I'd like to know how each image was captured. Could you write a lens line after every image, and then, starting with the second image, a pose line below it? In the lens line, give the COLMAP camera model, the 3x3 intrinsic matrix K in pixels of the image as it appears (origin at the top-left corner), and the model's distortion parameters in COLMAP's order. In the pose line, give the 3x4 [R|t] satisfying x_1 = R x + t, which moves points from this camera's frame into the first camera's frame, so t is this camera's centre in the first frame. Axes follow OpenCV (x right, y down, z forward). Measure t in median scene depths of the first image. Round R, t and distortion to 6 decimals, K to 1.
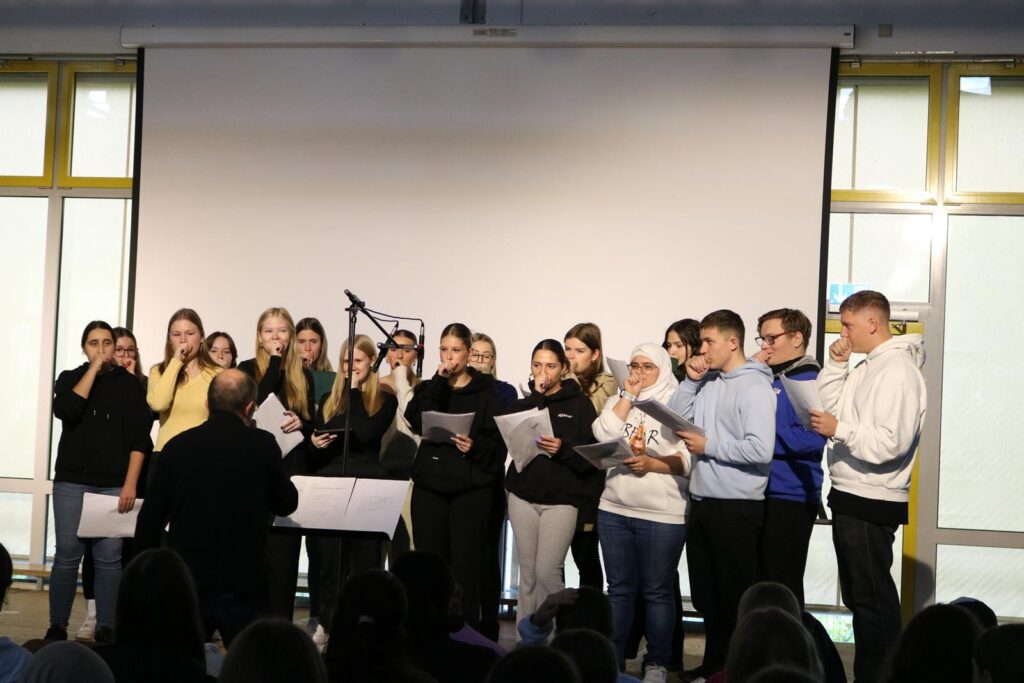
lens RADIAL K [[2065.1, 0, 516.2], [0, 2065.1, 338.9], [0, 0, 1]] dist [-0.010434, 0.072925]
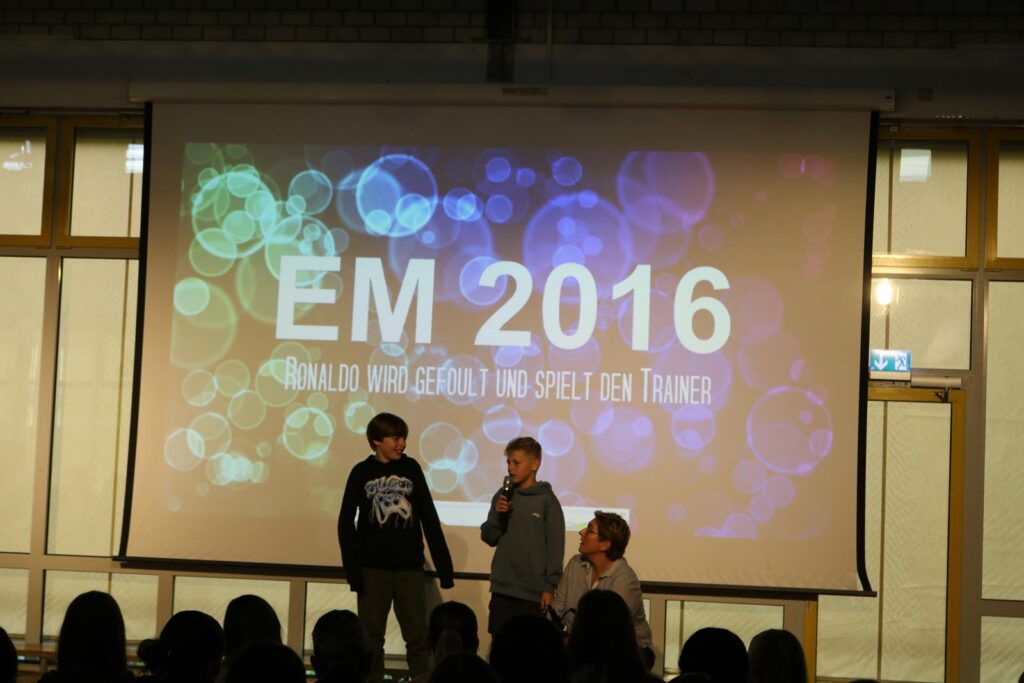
lens RADIAL K [[2065.1, 0, 516.2], [0, 2065.1, 338.9], [0, 0, 1]] dist [-0.010434, 0.072925]
pose [[0.996564, 0.002516, 0.082786, -0.093896], [-0.000242, 0.999623, -0.027467, -0.004997], [-0.082824, 0.027353, 0.996189, 0.034603]]
